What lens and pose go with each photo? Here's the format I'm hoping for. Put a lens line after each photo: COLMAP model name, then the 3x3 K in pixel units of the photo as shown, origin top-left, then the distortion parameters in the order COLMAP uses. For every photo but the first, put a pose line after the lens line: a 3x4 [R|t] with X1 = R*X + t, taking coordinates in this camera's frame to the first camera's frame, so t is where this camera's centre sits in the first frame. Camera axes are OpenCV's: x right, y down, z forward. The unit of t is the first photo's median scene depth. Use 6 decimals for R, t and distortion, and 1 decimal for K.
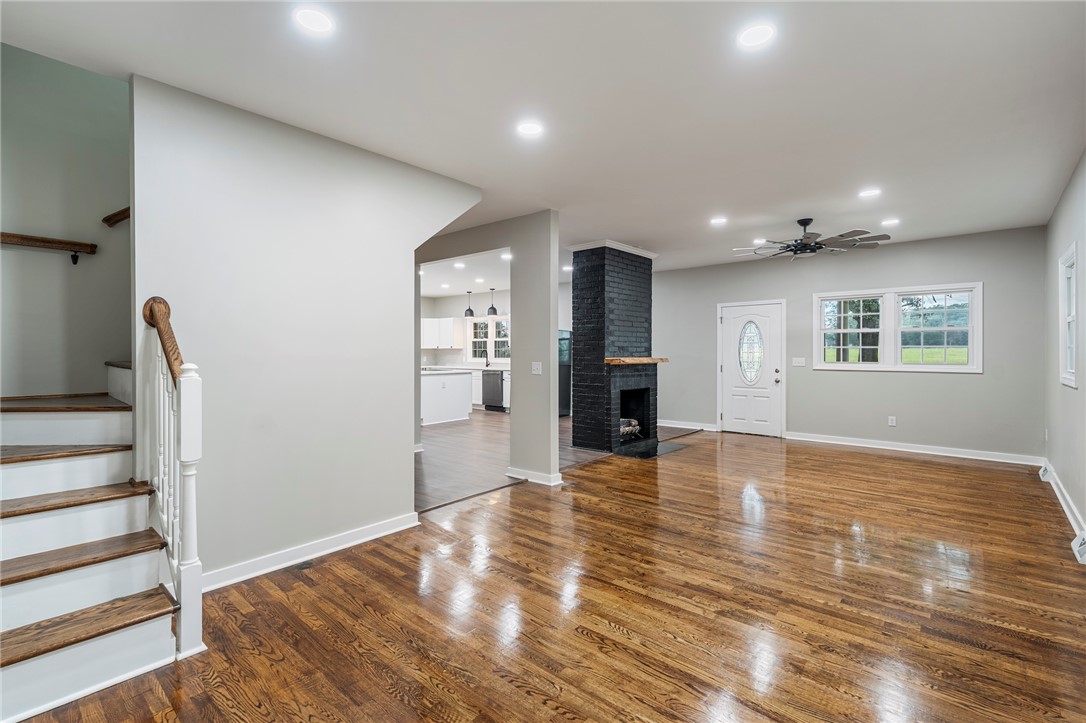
lens RADIAL K [[510.7, 0, 538.9], [0, 510.7, 347.5], [0, 0, 1]] dist [-0.003153, 0.001277]
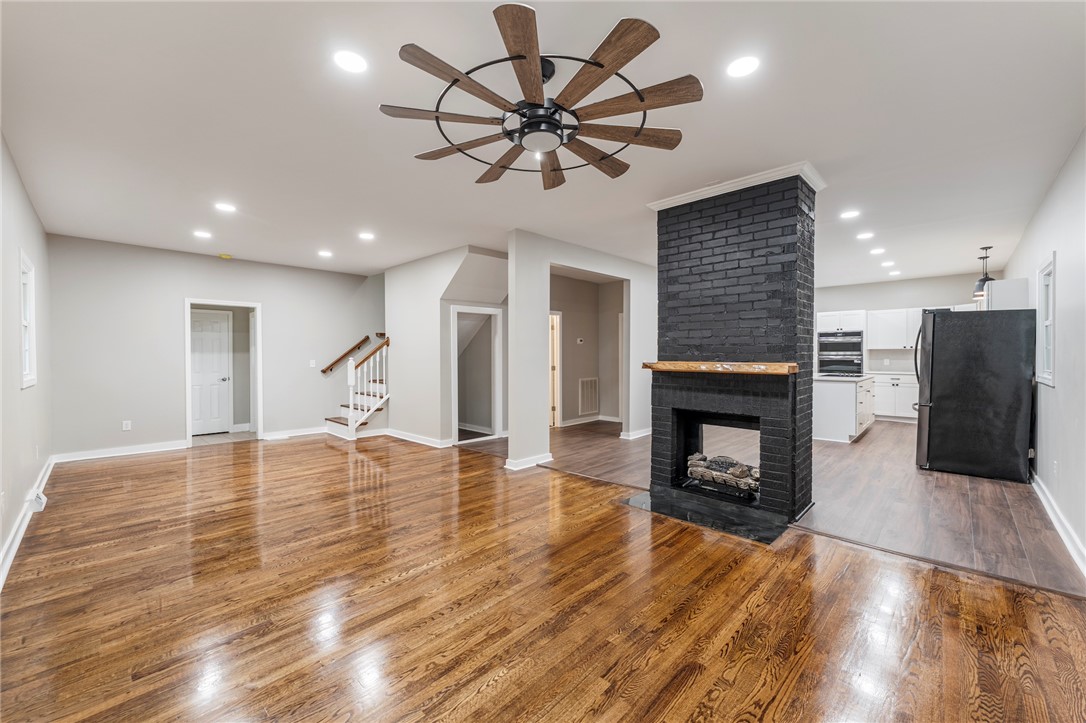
lens RADIAL K [[434.2, 0, 534.4], [0, 434.2, 355.9], [0, 0, 1]] dist [-0.002357, 0.000428]
pose [[-0.065315, 0.003739, -0.997858, 0.744334], [0.010555, 0.999940, 0.003056, 0.008411], [0.997809, -0.010332, -0.065351, 0.829255]]
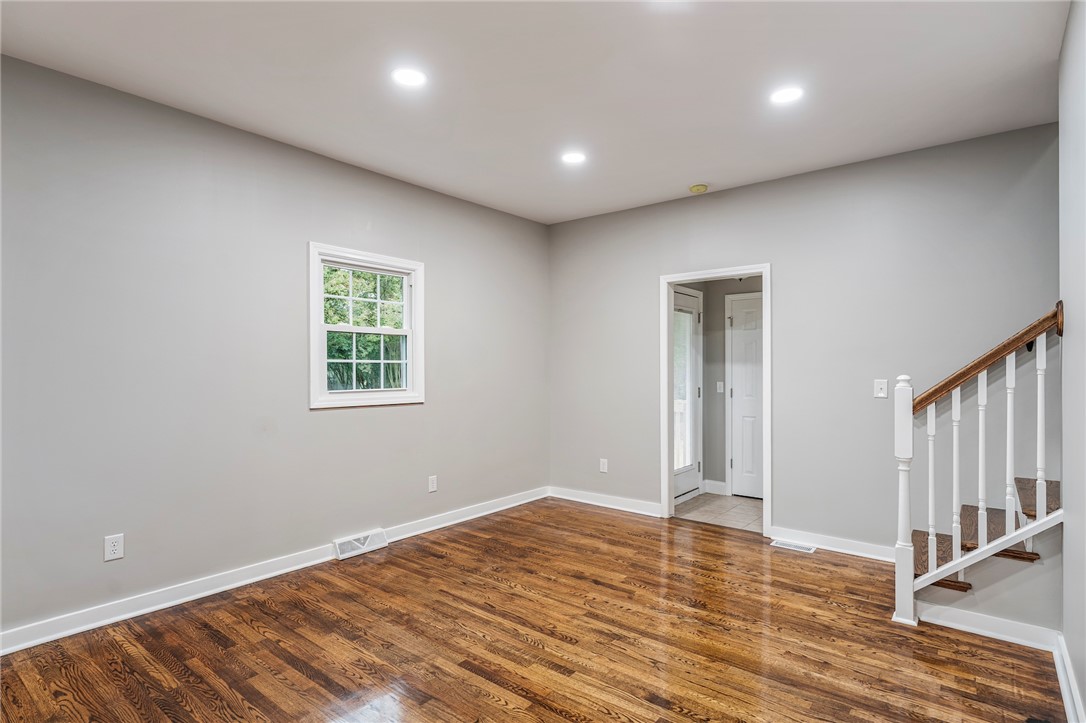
lens RADIAL K [[558.5, 0, 540.9], [0, 558.5, 371.7], [0, 0, 1]] dist [0.010032, -0.004507]
pose [[-0.998707, 0.005802, -0.050505, 0.071533], [0.006002, 0.999975, -0.003799, 0.007896], [0.050482, -0.004097, -0.998717, 0.761057]]
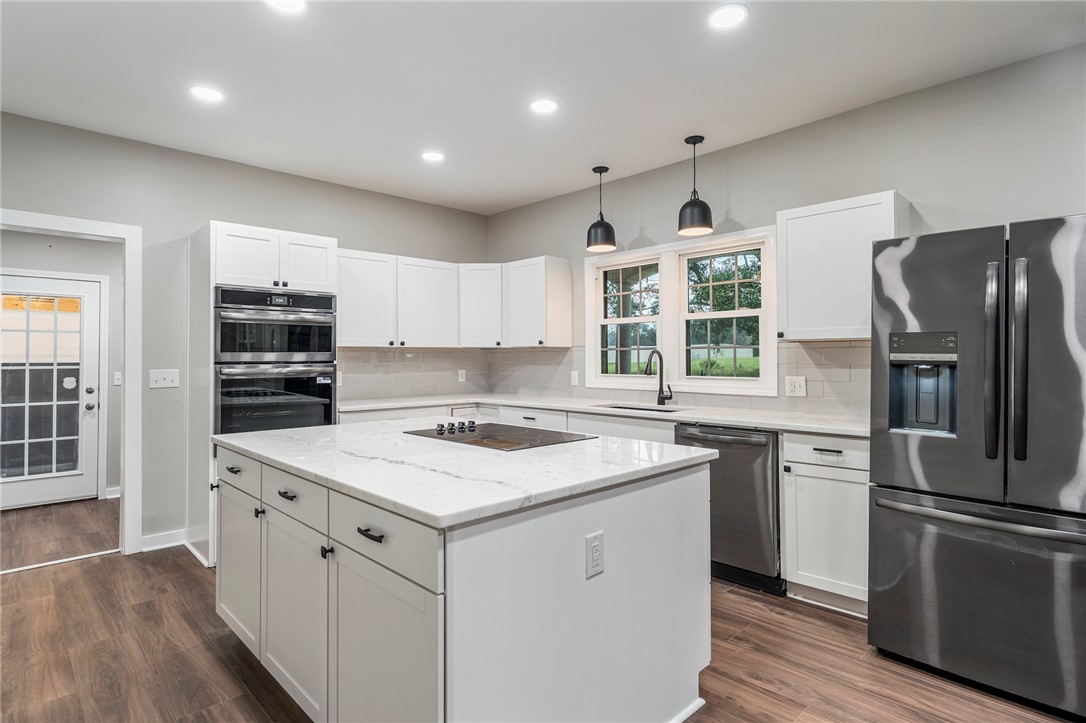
lens RADIAL K [[556.3, 0, 534.6], [0, 556.3, 357.1], [0, 0, 1]] dist [0.004009, -0.000224]
pose [[0.996958, -0.004624, -0.077803, -0.258571], [0.005209, 0.999960, 0.007315, 0.010928], [0.077766, -0.007698, 0.996942, 1.115737]]
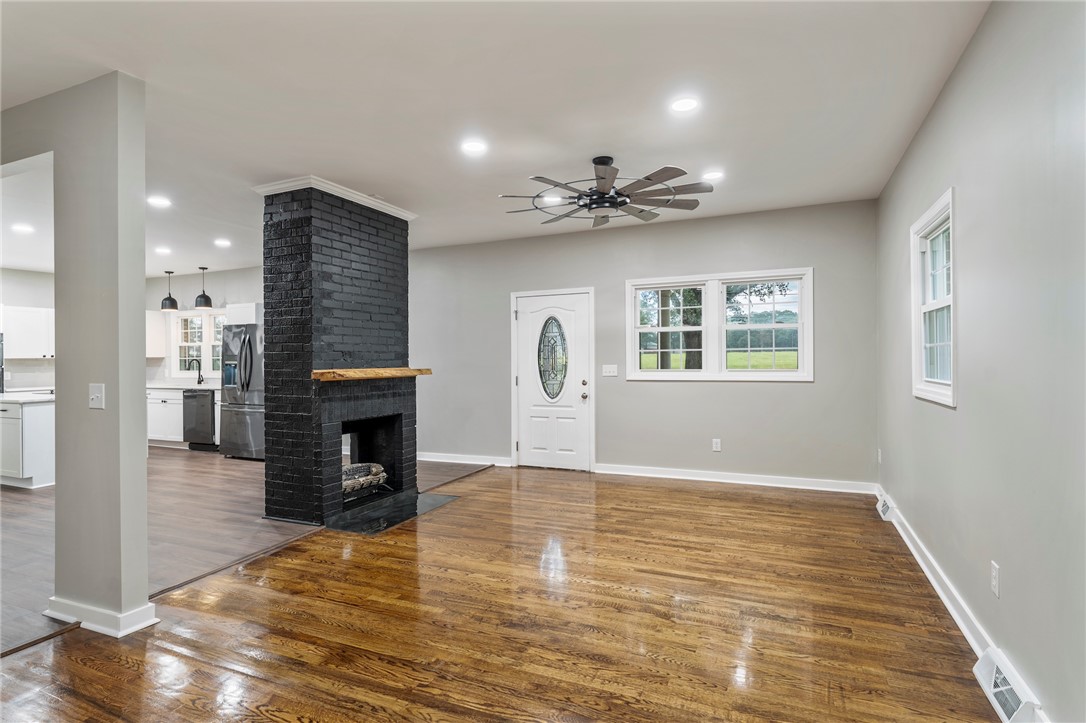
lens RADIAL K [[556.3, 0, 550.9], [0, 556.3, 358.7], [0, 0, 1]] dist [0.004009, -0.000224]
pose [[0.949906, -0.010733, 0.312350, 0.184865], [0.008330, 0.999925, 0.009026, 0.002929], [-0.312423, -0.005972, 0.949924, 0.268633]]
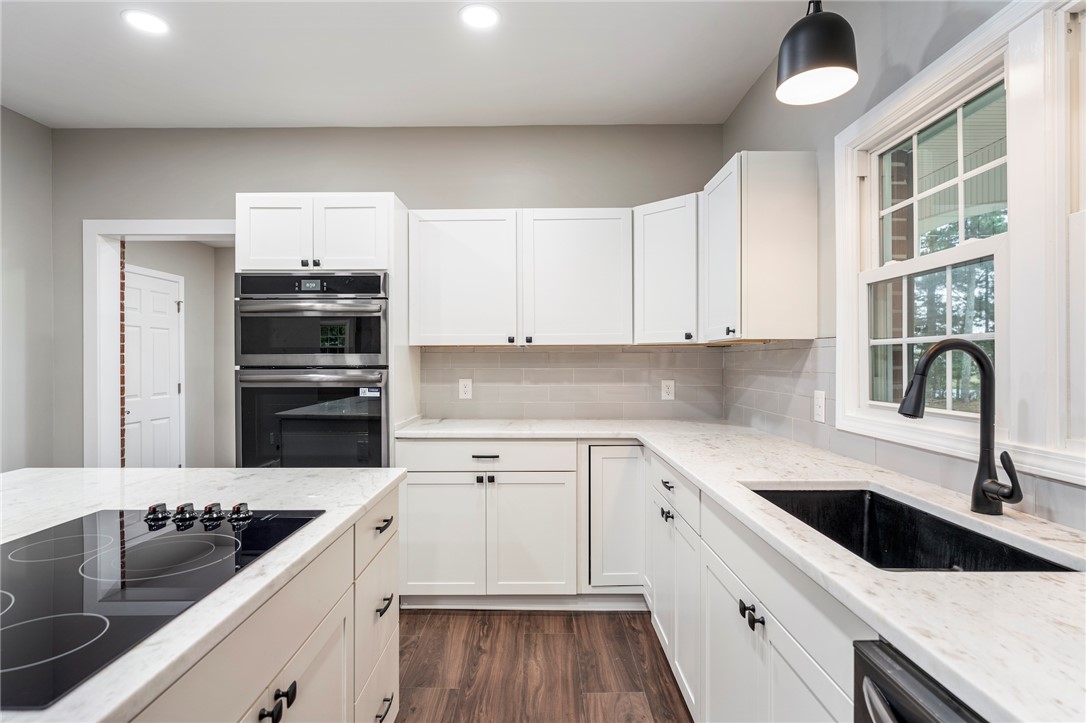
lens RADIAL K [[556.3, 0, 544.4], [0, 556.3, 365.4], [0, 0, 1]] dist [0.004009, -0.000224]
pose [[0.669192, 0.004391, -0.743077, -0.134761], [0.008387, 0.999874, 0.013462, 0.013340], [0.743043, -0.015241, 0.669071, 1.468830]]
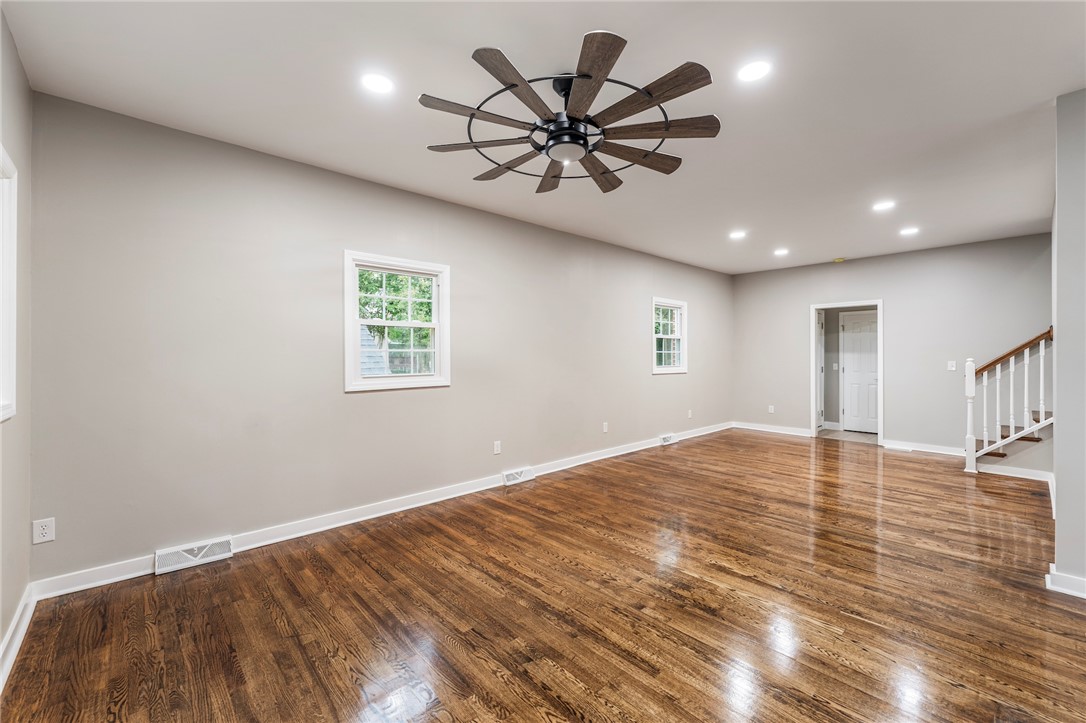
lens RADIAL K [[434.2, 0, 541.7], [0, 434.2, 357.5], [0, 0, 1]] dist [-0.002357, 0.000428]
pose [[-0.993803, 0.004710, 0.111054, 0.405889], [0.004036, 0.999972, -0.006290, 0.010462], [-0.111081, -0.005803, -0.993794, 1.147449]]
